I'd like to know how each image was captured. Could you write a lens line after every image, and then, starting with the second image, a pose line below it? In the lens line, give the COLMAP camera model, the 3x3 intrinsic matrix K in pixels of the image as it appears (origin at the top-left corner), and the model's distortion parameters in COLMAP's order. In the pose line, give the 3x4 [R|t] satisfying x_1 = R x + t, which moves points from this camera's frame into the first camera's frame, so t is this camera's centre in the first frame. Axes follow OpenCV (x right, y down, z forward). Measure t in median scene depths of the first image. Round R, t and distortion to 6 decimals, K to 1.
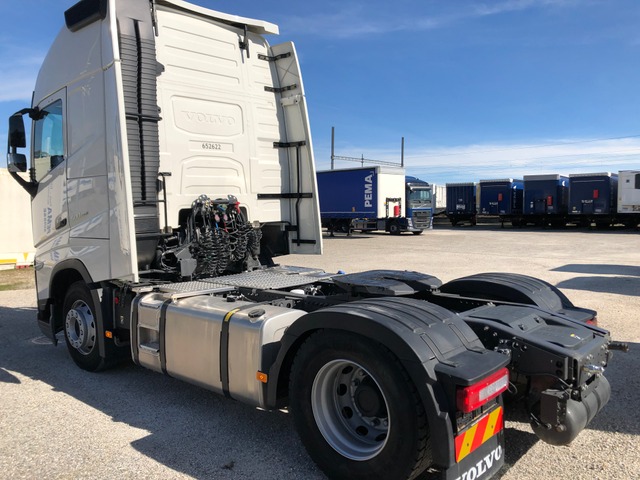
lens RADIAL K [[537.6, 0, 317.2], [0, 537.6, 242.4], [0, 0, 1]] dist [-0.002021, 0.015042]
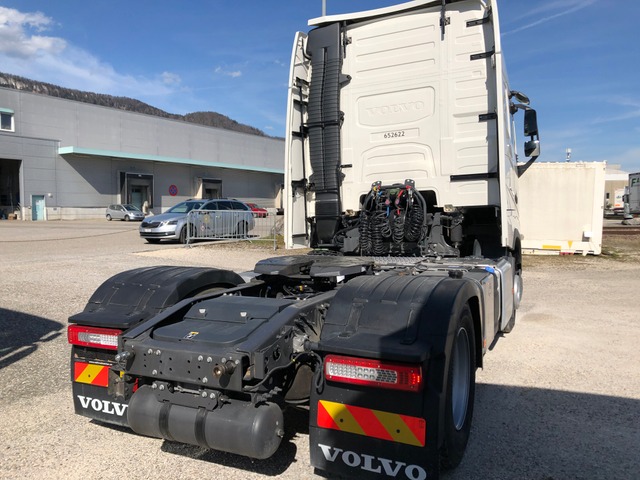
lens RADIAL K [[537.6, 0, 316.1], [0, 537.6, 238.1], [0, 0, 1]] dist [-0.002021, 0.015042]
pose [[0.254537, 0.044295, -0.966048, 0.735960], [-0.040831, 0.998552, 0.035027, -0.005090], [0.966201, 0.030529, 0.255977, 0.537849]]
